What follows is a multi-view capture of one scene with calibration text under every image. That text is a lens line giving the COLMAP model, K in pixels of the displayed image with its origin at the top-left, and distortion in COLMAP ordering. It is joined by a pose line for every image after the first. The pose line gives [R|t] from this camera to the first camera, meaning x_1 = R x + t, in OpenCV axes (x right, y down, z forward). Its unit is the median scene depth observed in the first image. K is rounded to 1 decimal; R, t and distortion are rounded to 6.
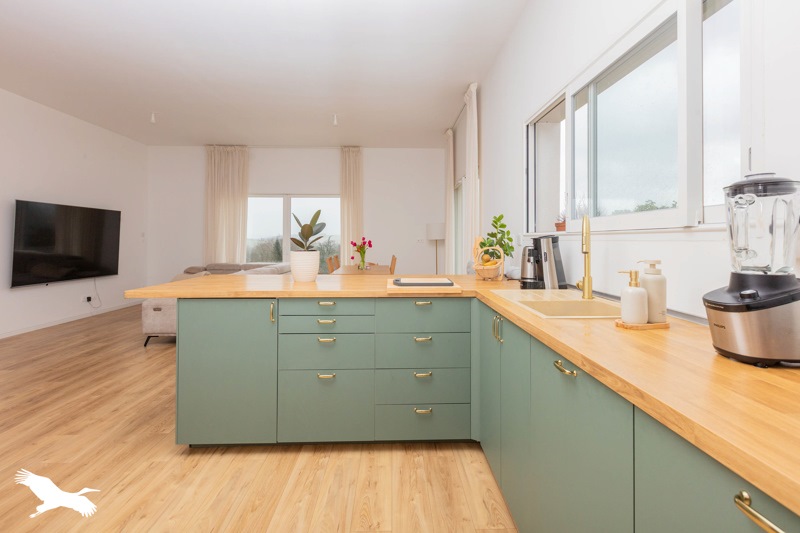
lens RADIAL K [[349.4, 0, 397.9], [0, 349.4, 242.7], [0, 0, 1]] dist [0.002108, 0.000486]
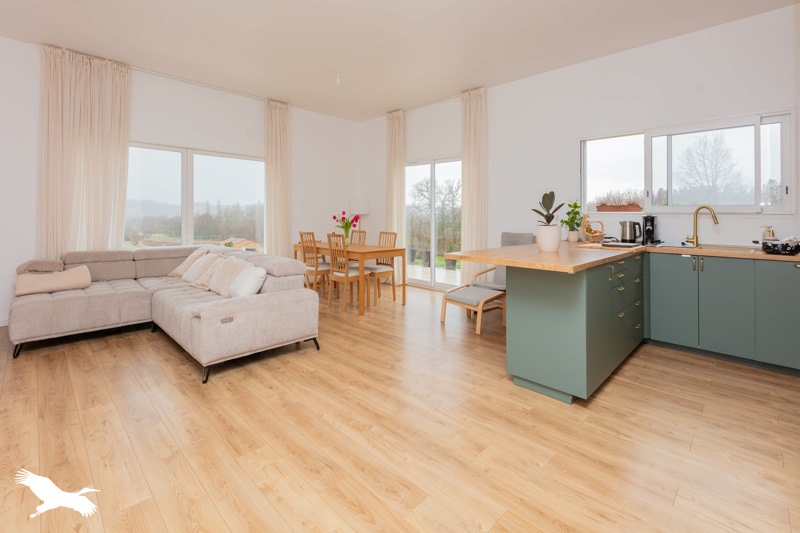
lens RADIAL K [[365.1, 0, 399.2], [0, 365.1, 225.6], [0, 0, 1]] dist [-0.000079, -0.000035]
pose [[0.724148, -0.016818, 0.689439, -0.653147], [-0.002081, 0.999645, 0.026571, -0.003843], [-0.689641, -0.020676, 0.723856, 0.202865]]
